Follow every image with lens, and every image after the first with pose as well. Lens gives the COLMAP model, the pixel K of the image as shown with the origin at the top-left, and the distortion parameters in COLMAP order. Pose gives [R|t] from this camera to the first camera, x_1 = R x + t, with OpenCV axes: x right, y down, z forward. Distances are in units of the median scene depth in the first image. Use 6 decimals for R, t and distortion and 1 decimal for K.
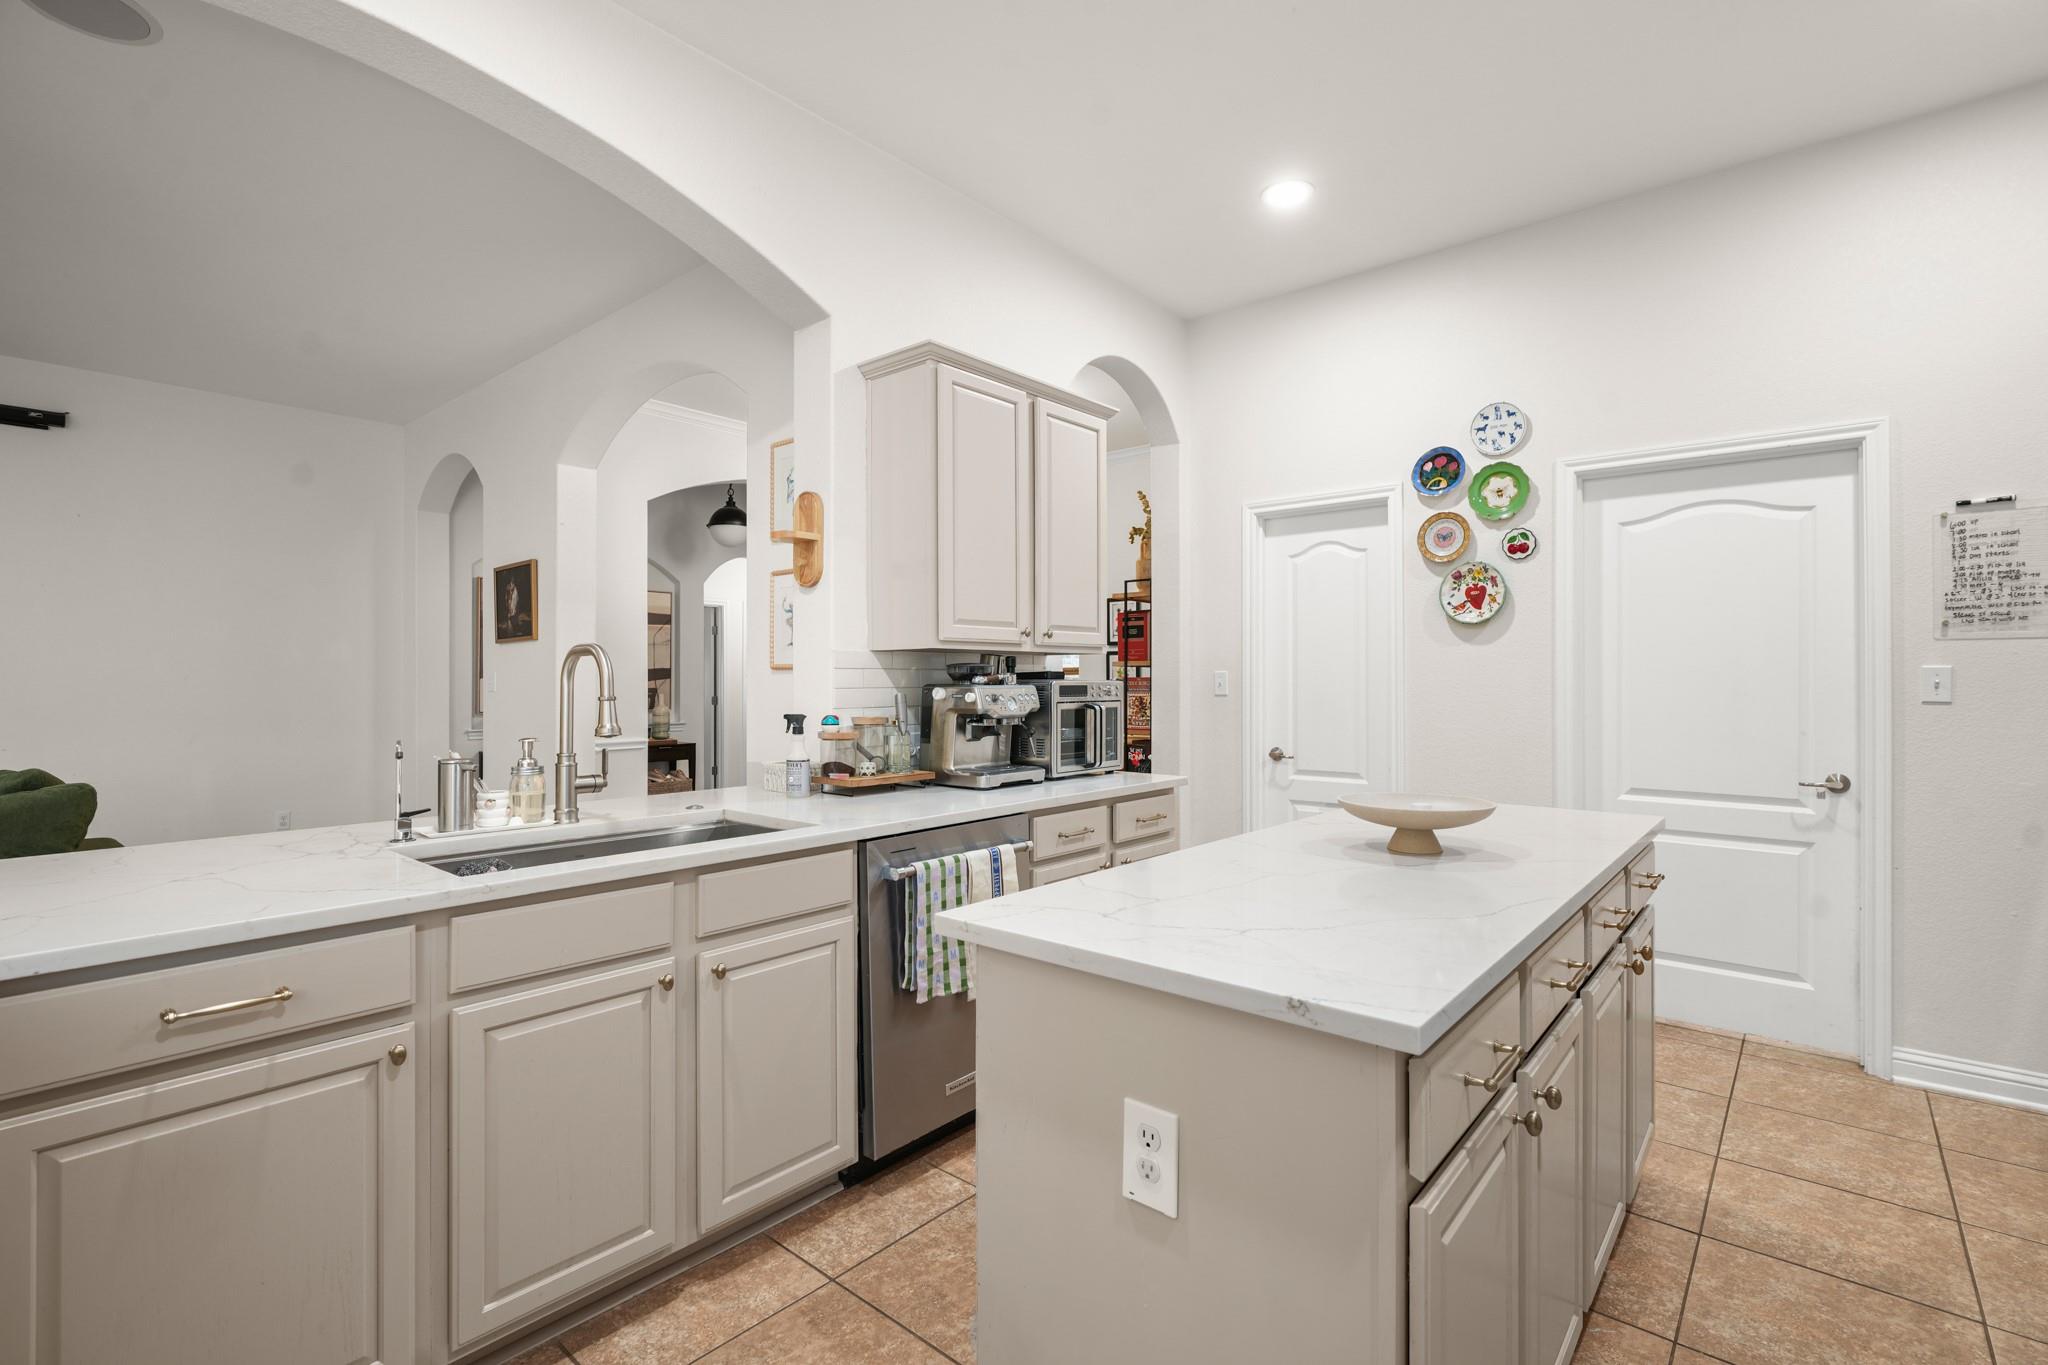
lens RADIAL K [[938.8, 0, 1030.7], [0, 938.8, 674.4], [0, 0, 1]] dist [-0.008385, 0.000720]
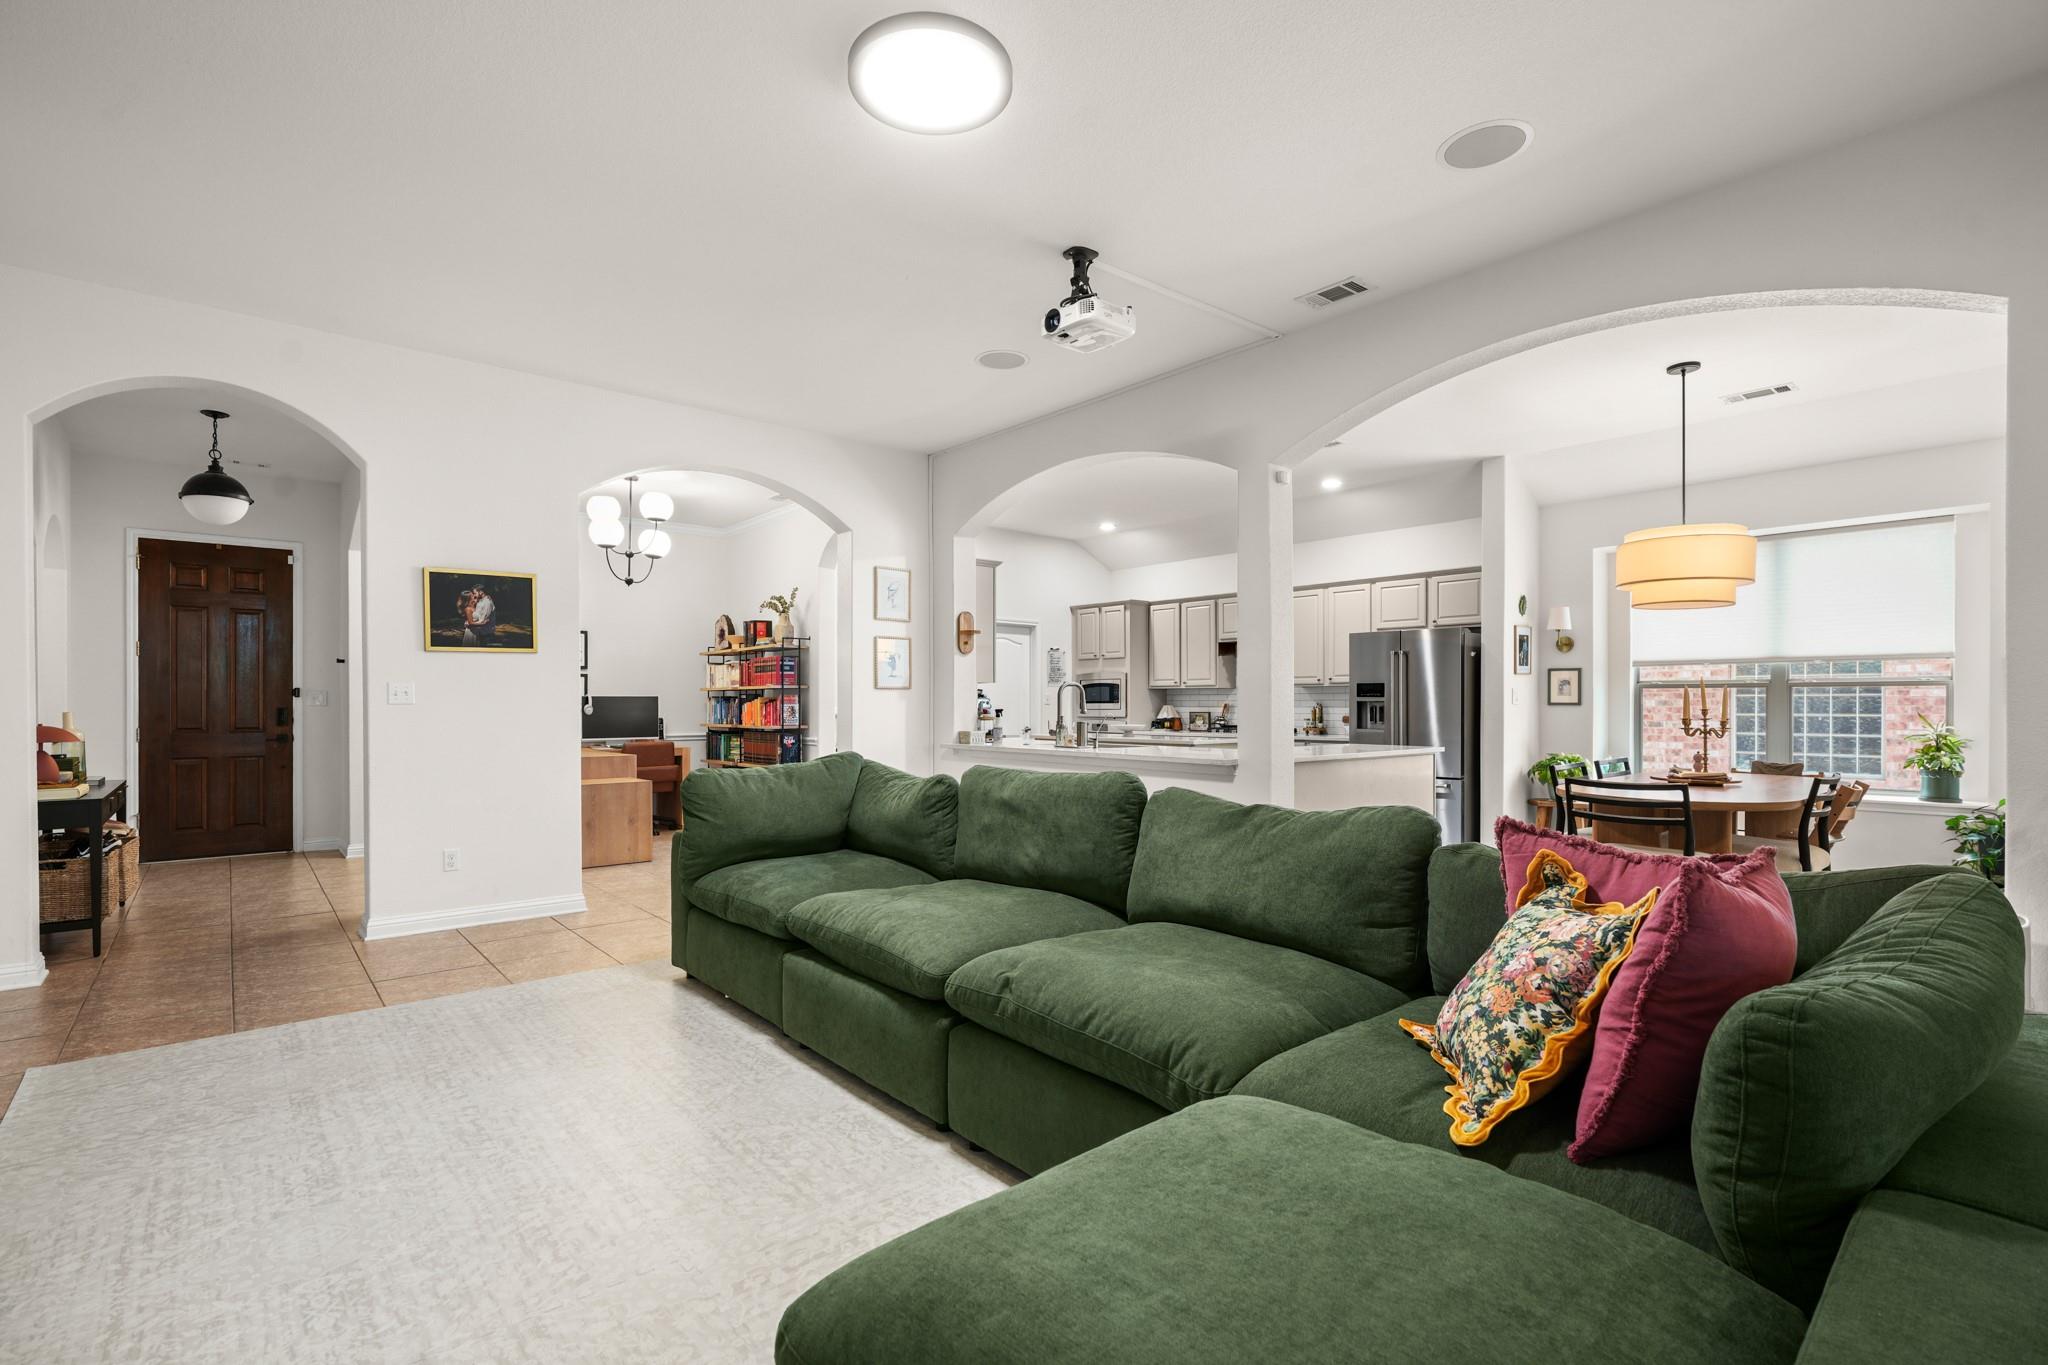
lens RADIAL K [[929.9, 0, 1024.9], [0, 929.9, 702.6], [0, 0, 1]] dist [-0.000678, 0.000224]
pose [[0.156075, 0.000831, 0.987745, -1.987468], [-0.005602, 0.999984, 0.000044, 0.019314], [-0.987729, -0.005540, 0.156077, 0.419225]]
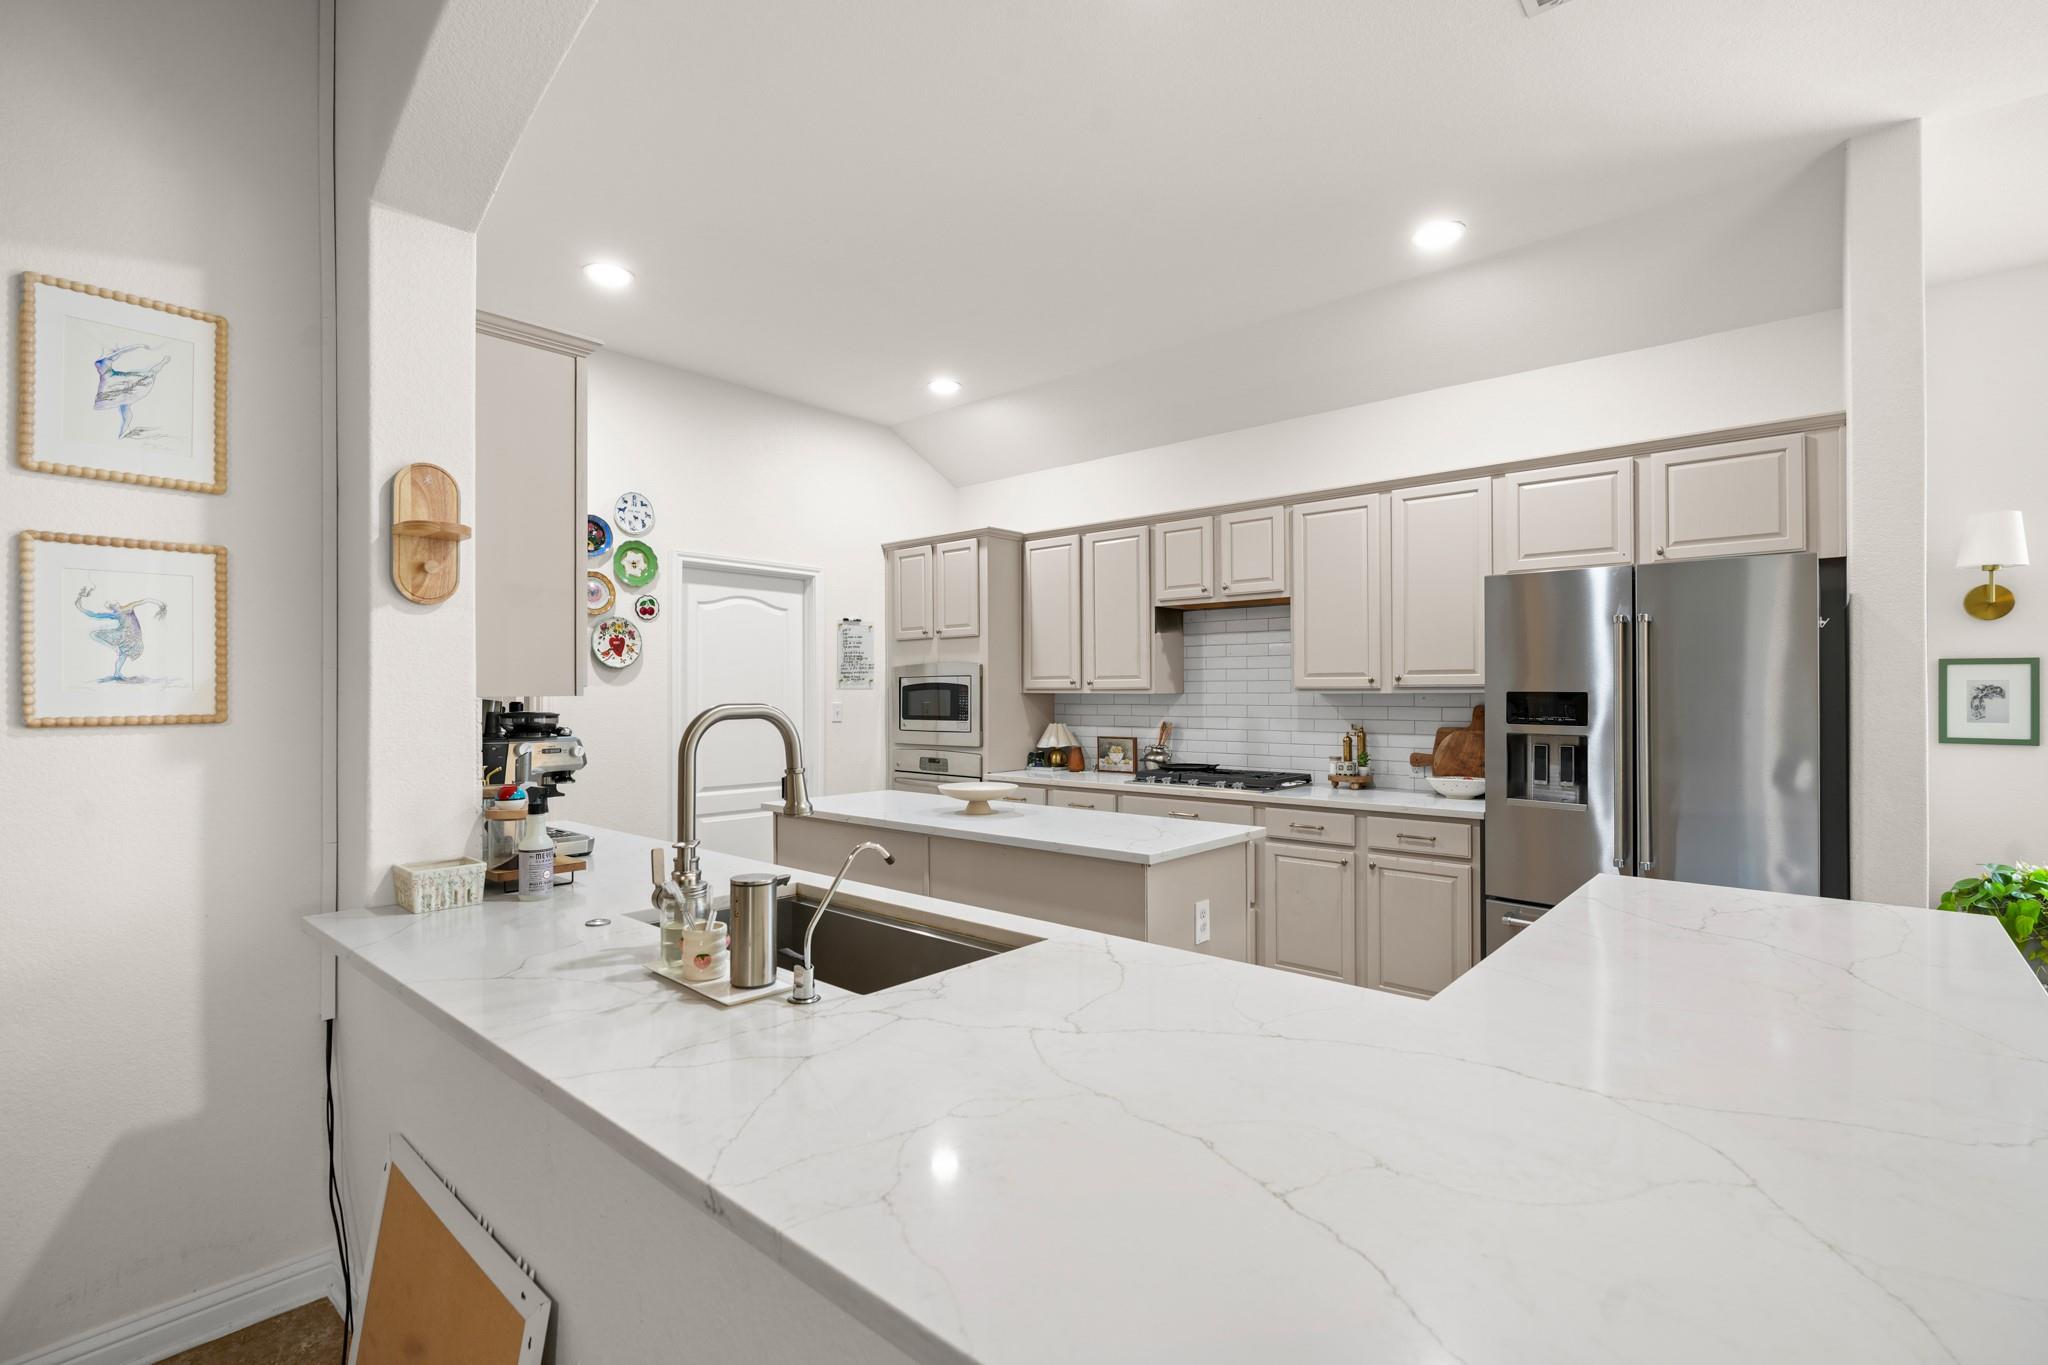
lens RADIAL K [[934.7, 0, 1024.0], [0, 934.7, 682.5], [0, 0, 1]] dist [-0.002045, -0.000228]
pose [[0.021233, 0.010265, 0.999722, -0.739862], [-0.003743, 0.999941, -0.010188, -0.025357], [-0.999768, -0.003526, 0.021270, 0.452484]]
